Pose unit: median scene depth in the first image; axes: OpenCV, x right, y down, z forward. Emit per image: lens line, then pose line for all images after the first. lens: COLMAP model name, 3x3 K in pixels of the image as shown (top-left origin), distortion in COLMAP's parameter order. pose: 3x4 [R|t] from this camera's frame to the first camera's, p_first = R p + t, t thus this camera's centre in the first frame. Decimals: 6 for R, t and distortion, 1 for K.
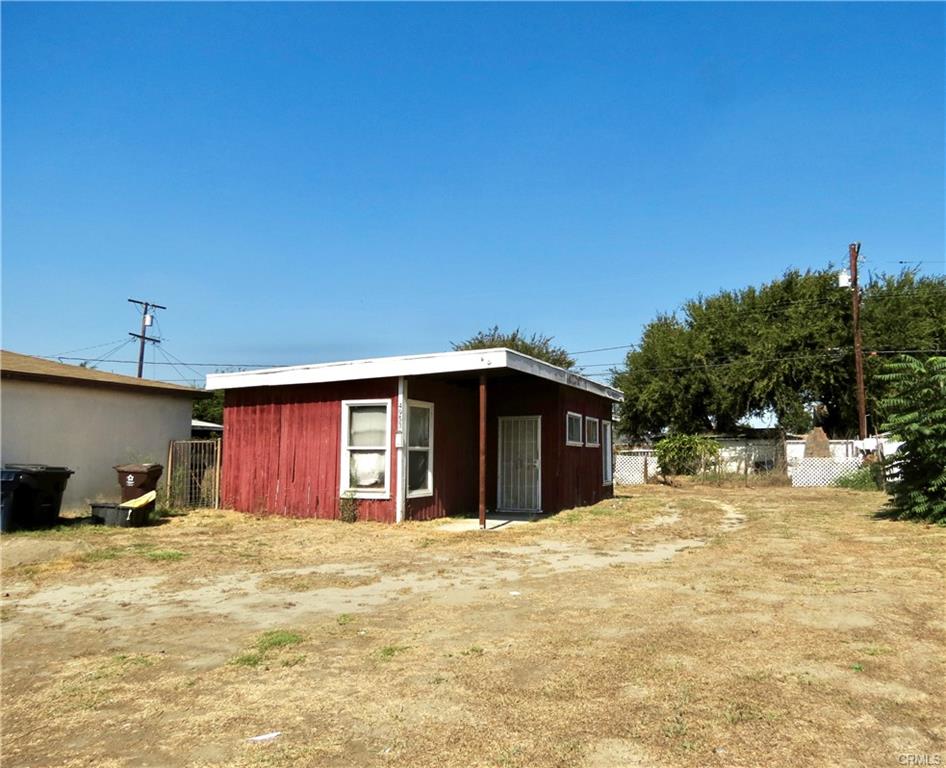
lens RADIAL K [[729.1, 0, 511.9], [0, 729.1, 381.9], [0, 0, 1]] dist [-0.027109, -0.000242]
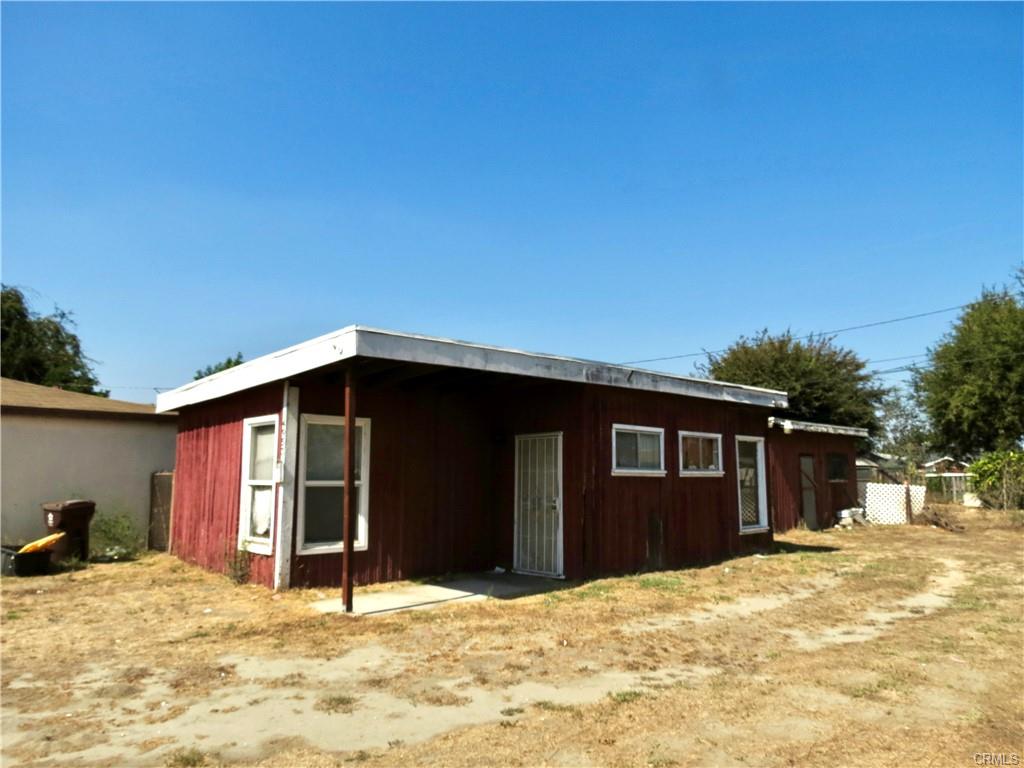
lens RADIAL K [[726.1, 0, 512.0], [0, 726.1, 384.0], [0, 0, 1]] dist [-0.024514, 0.002956]
pose [[0.890119, -0.060286, -0.451723, 0.342737], [0.047299, 0.998080, -0.039999, 0.030967], [0.453267, 0.014238, 0.891261, 0.439995]]
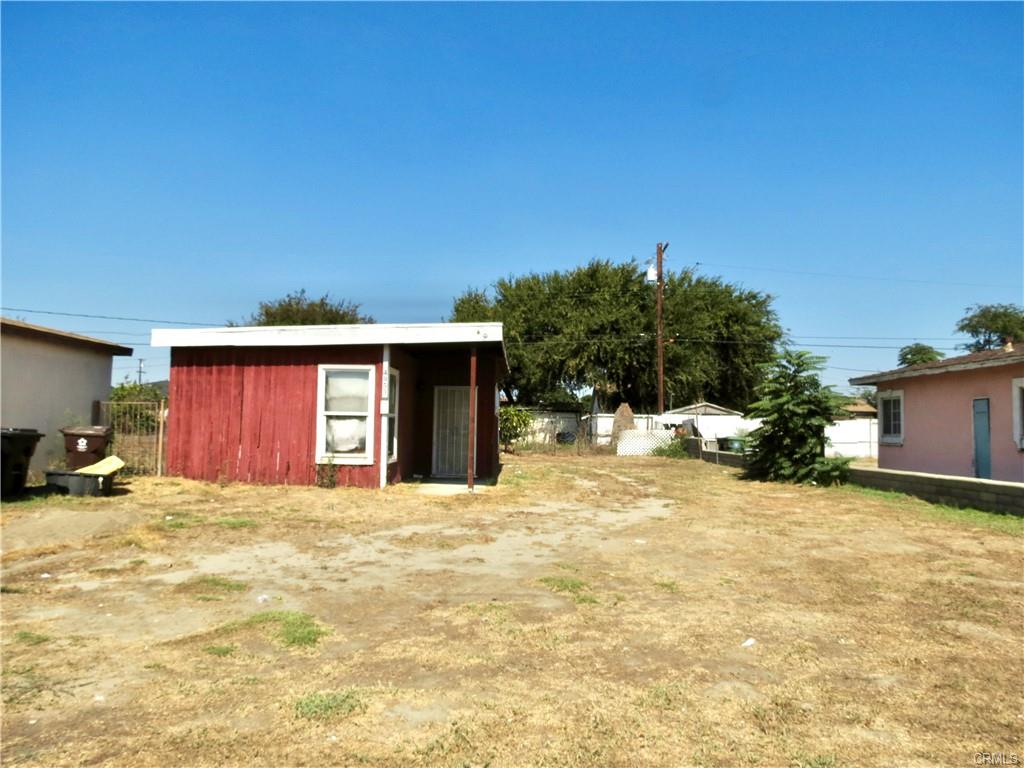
lens RADIAL K [[727.7, 0, 512.0], [0, 727.7, 384.0], [0, 0, 1]] dist [-0.021625, -0.000756]
pose [[0.939810, 0.035360, 0.339863, -0.309396], [-0.050403, 0.998097, 0.035532, 0.003291], [-0.337960, -0.050523, 0.939803, -0.008877]]
